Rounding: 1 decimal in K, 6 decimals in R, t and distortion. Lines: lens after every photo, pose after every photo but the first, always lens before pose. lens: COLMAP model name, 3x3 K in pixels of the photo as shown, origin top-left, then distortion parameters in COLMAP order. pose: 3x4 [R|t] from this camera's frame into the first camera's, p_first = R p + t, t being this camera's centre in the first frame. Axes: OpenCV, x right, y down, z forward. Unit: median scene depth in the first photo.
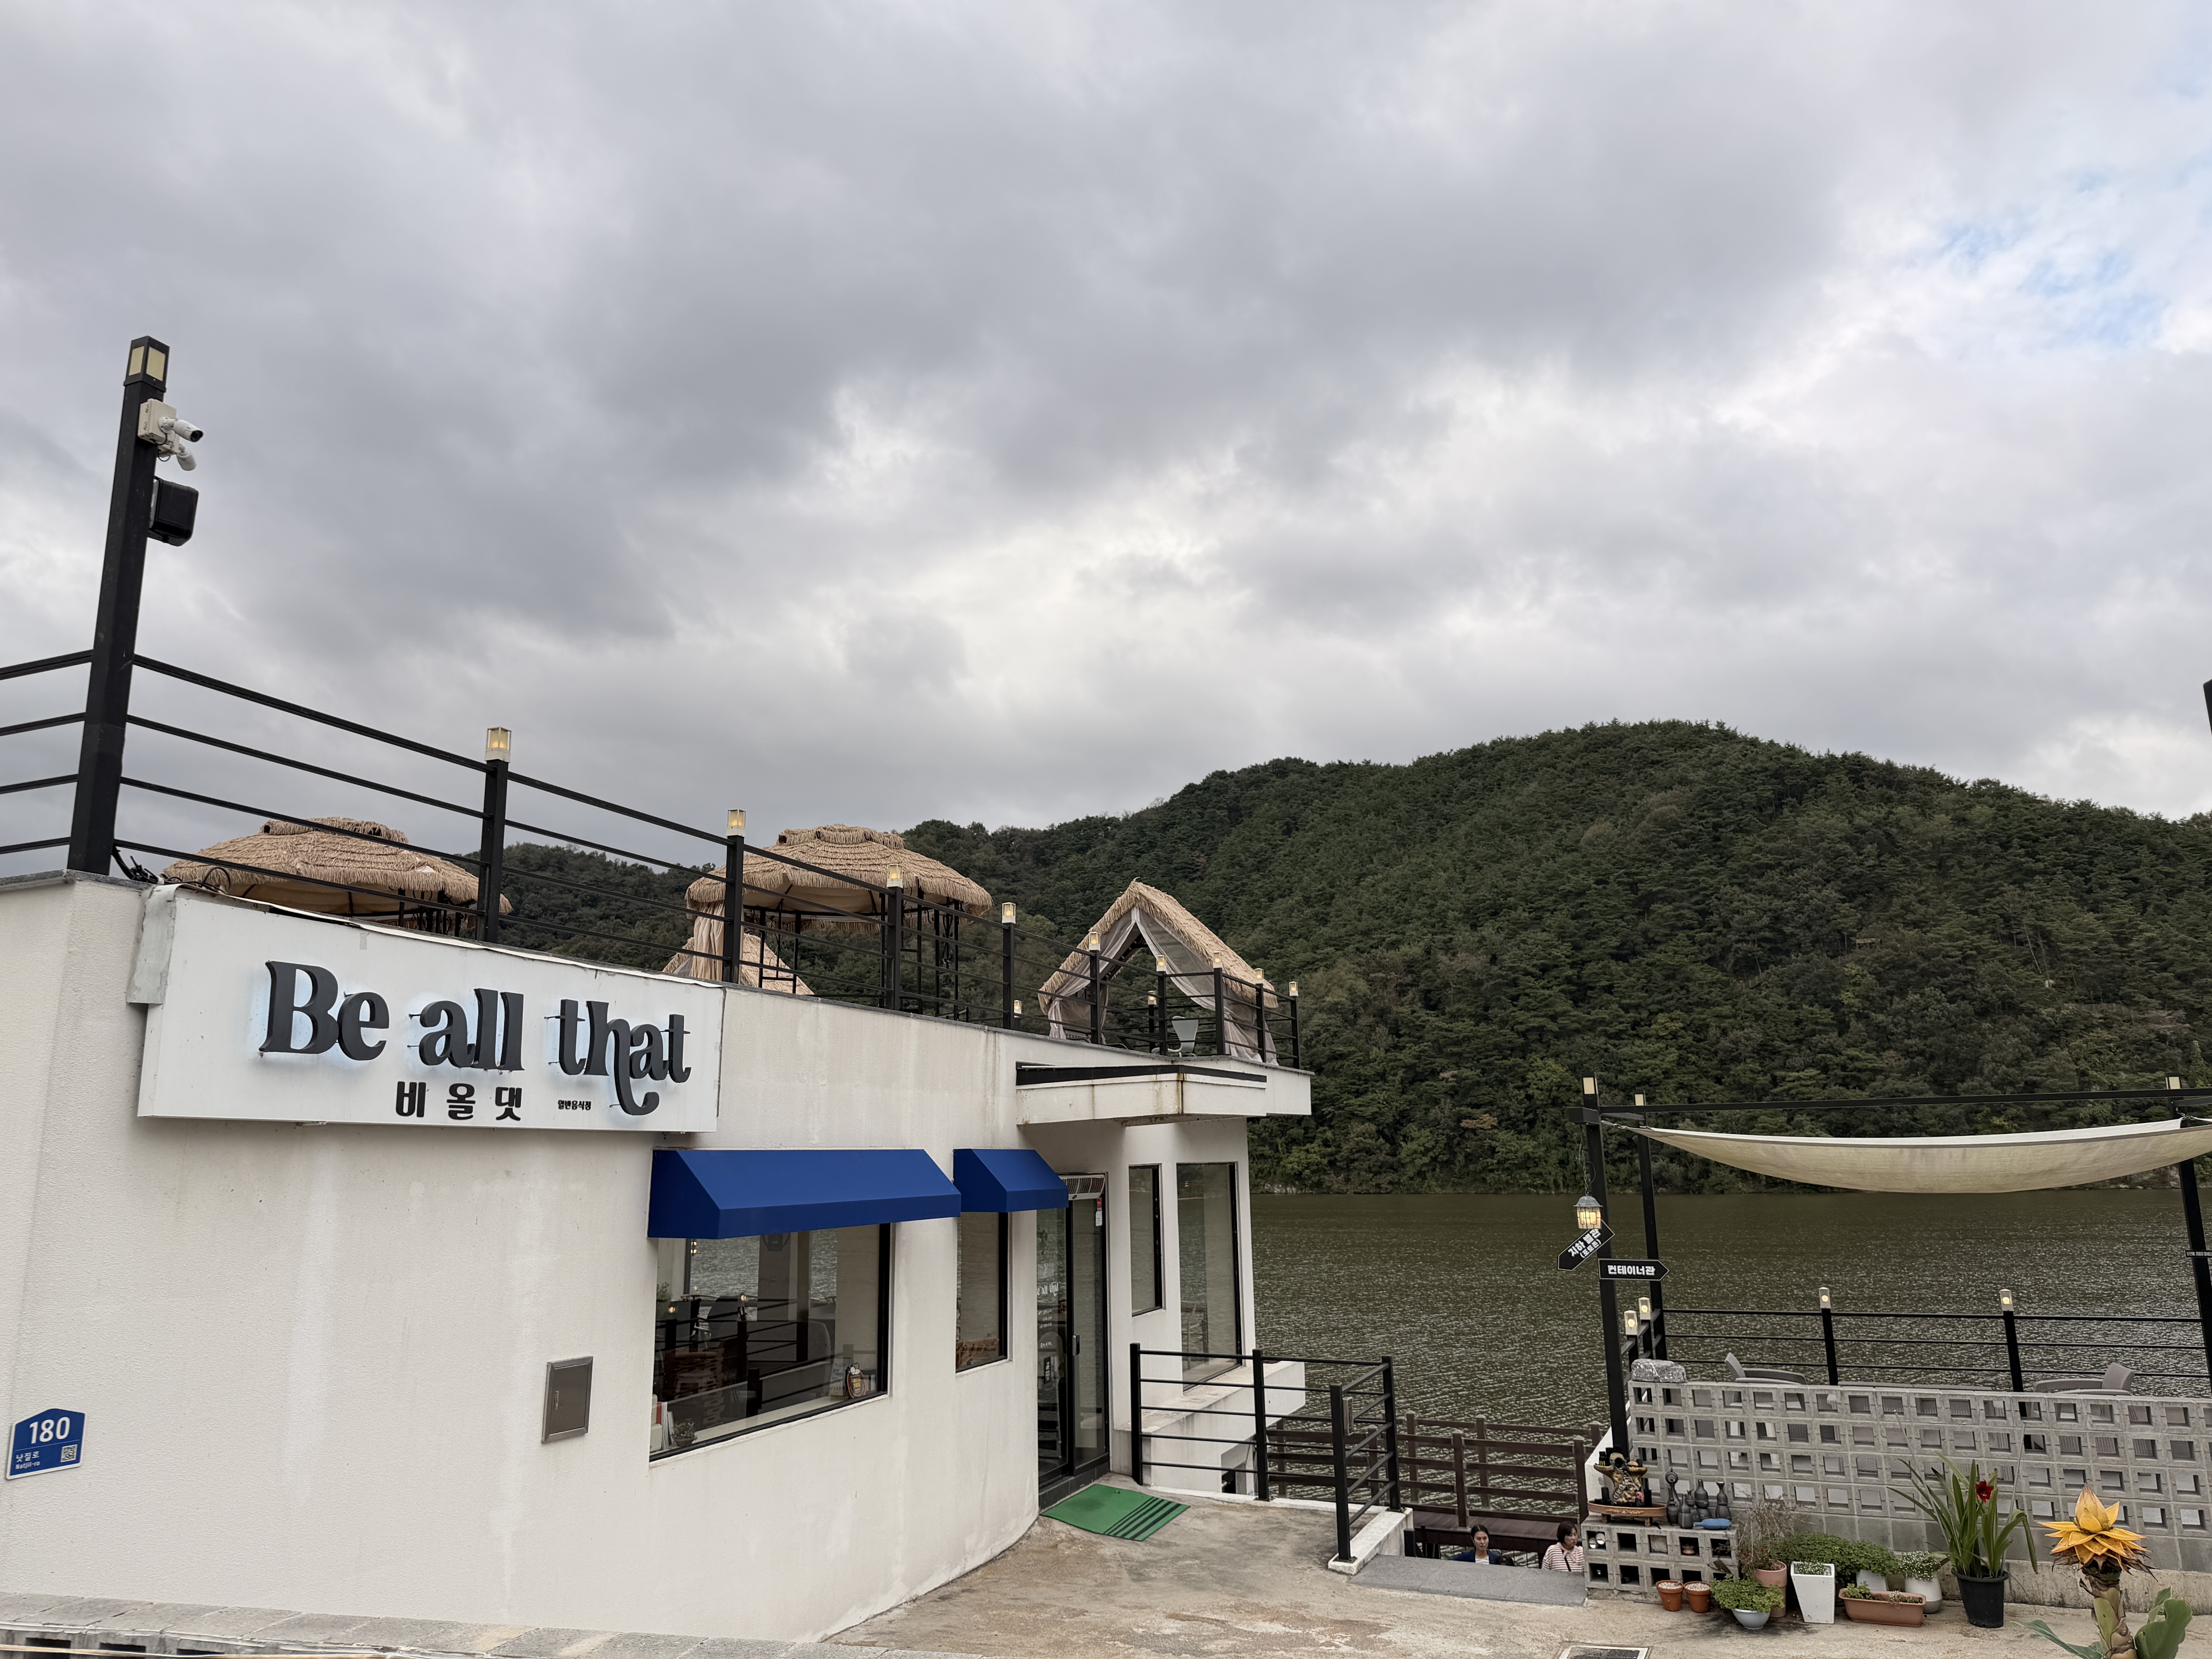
lens RADIAL K [[1537.4, 0, 1106.0], [0, 1537.4, 829.5], [0, 0, 1]] dist [-0.051649, -0.000666]
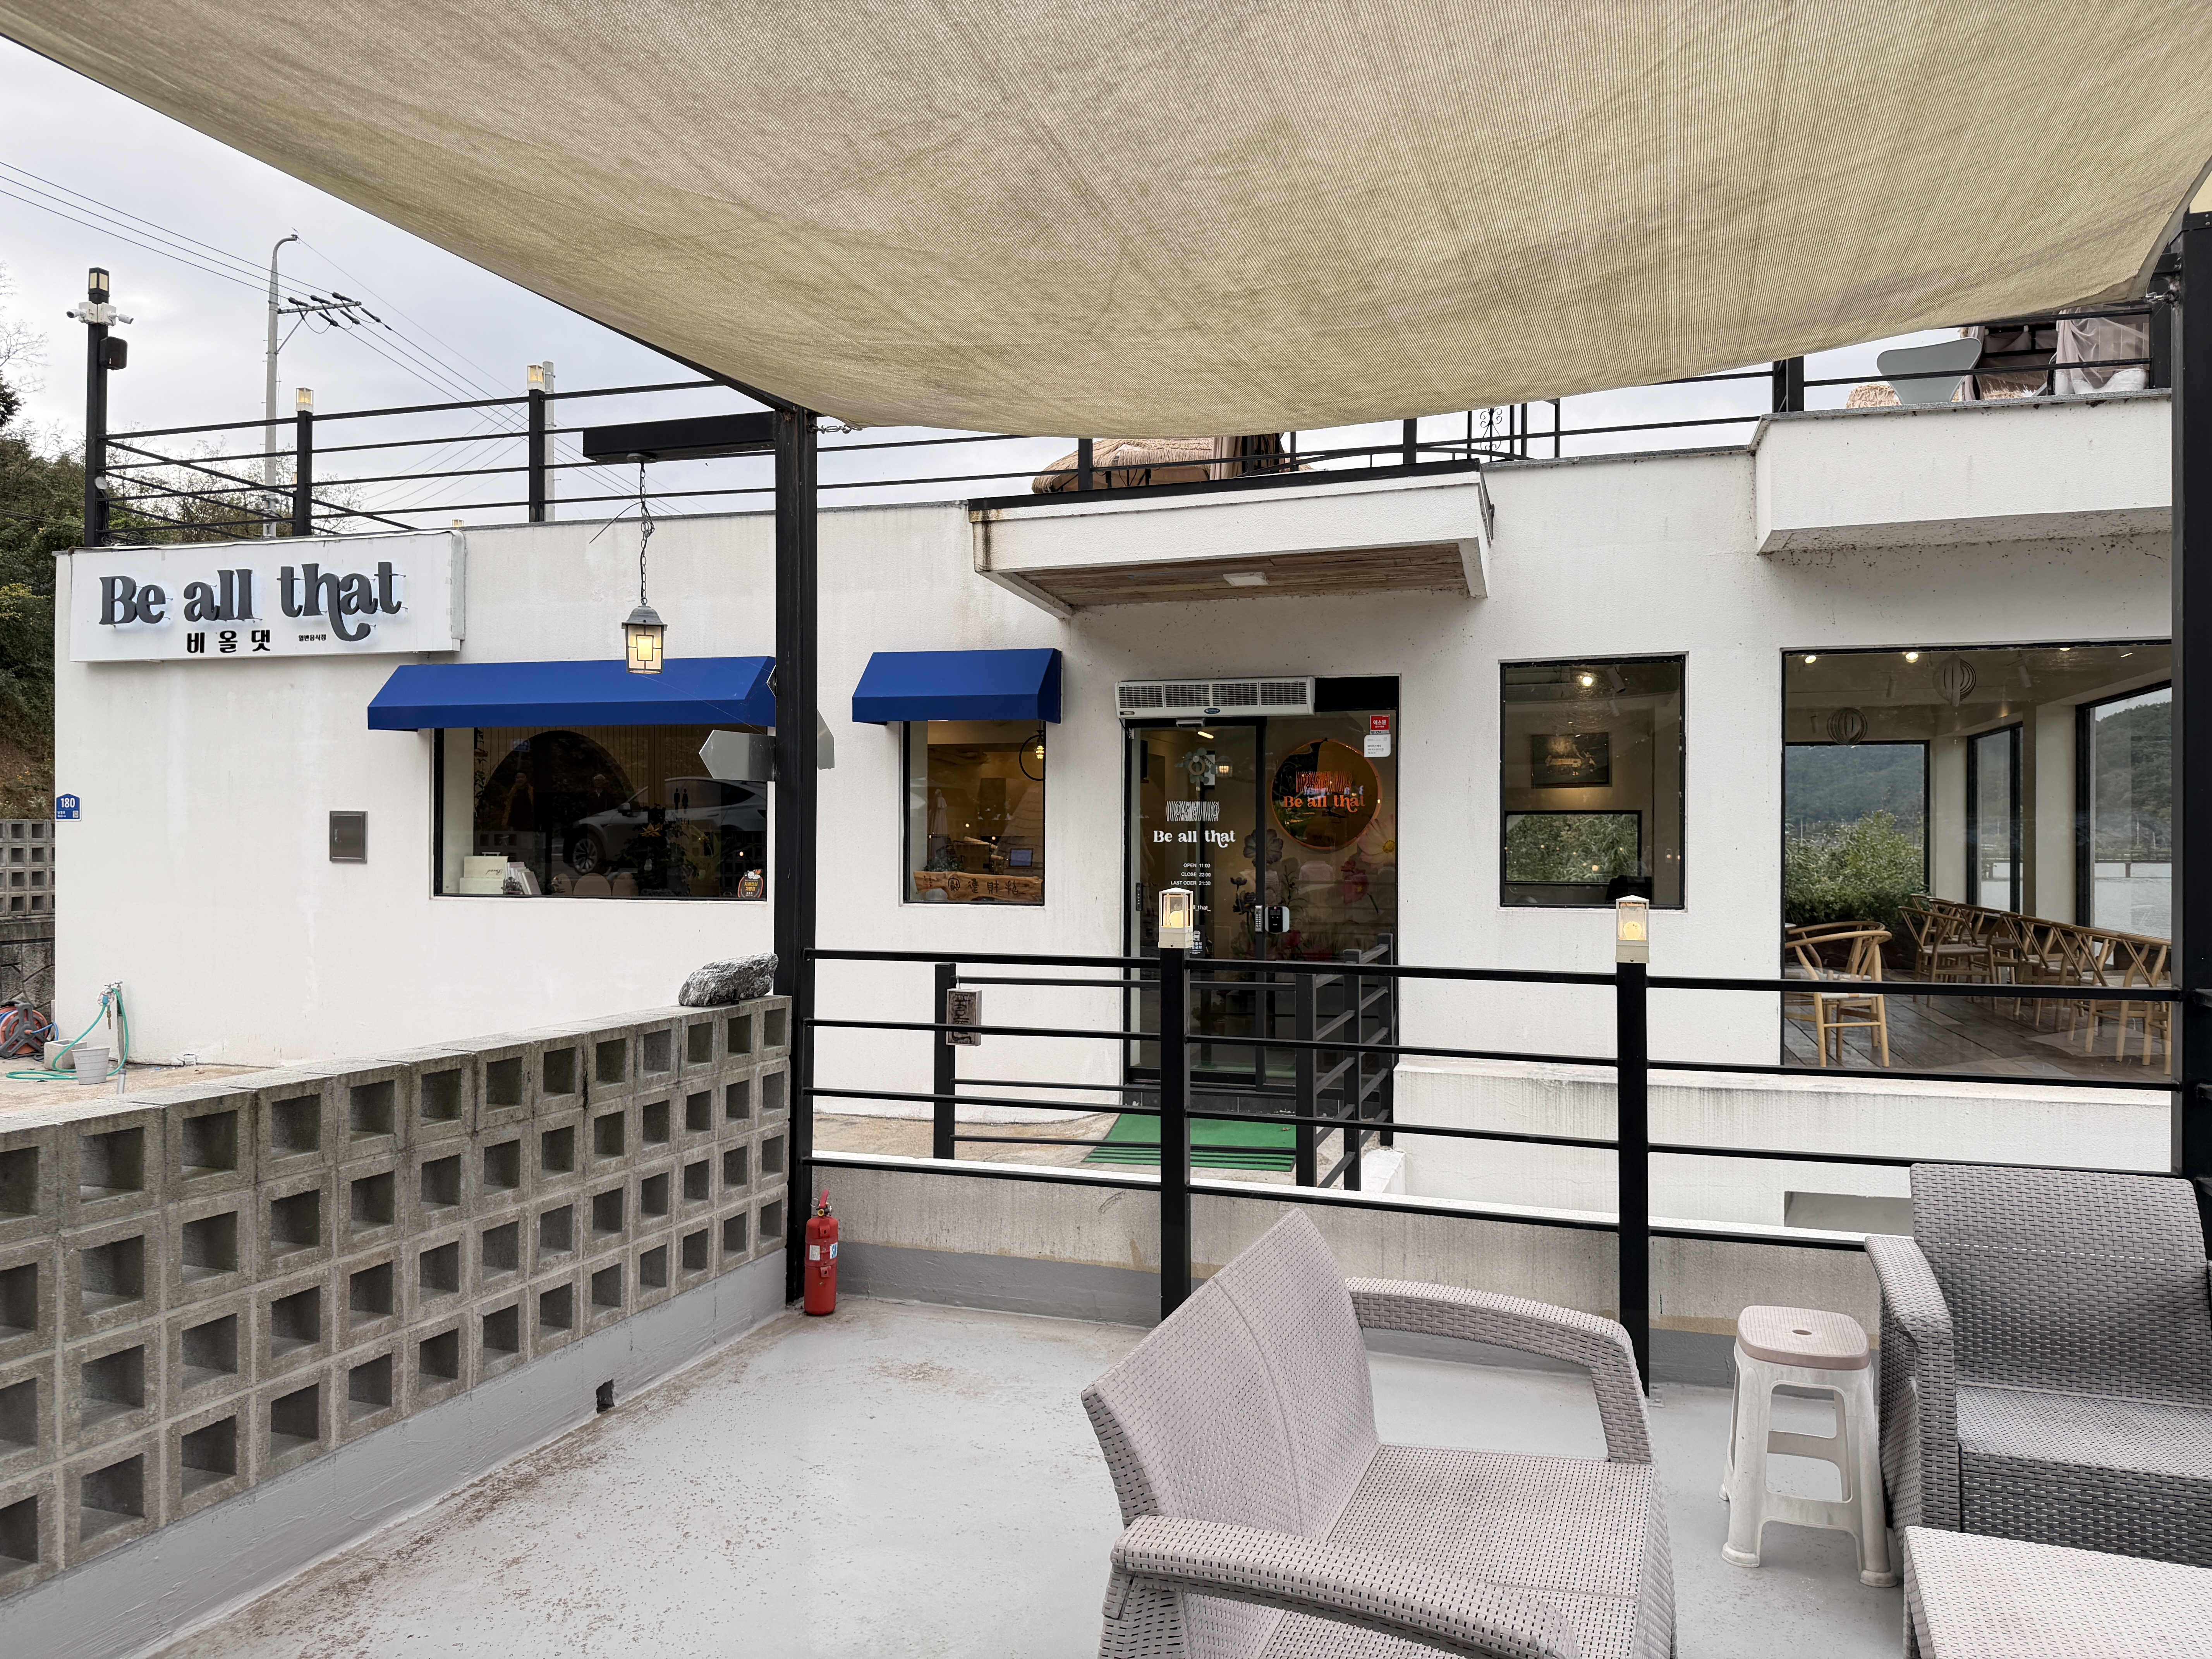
lens RADIAL K [[1532.3, 0, 1106.0], [0, 1532.3, 829.5], [0, 0, 1]] dist [0.058531, -0.057672]
pose [[0.075767, 0.020005, -0.996925, 0.764769], [0.203359, 0.978475, 0.035090, 0.297927], [0.976168, -0.205392, 0.070068, 1.031746]]
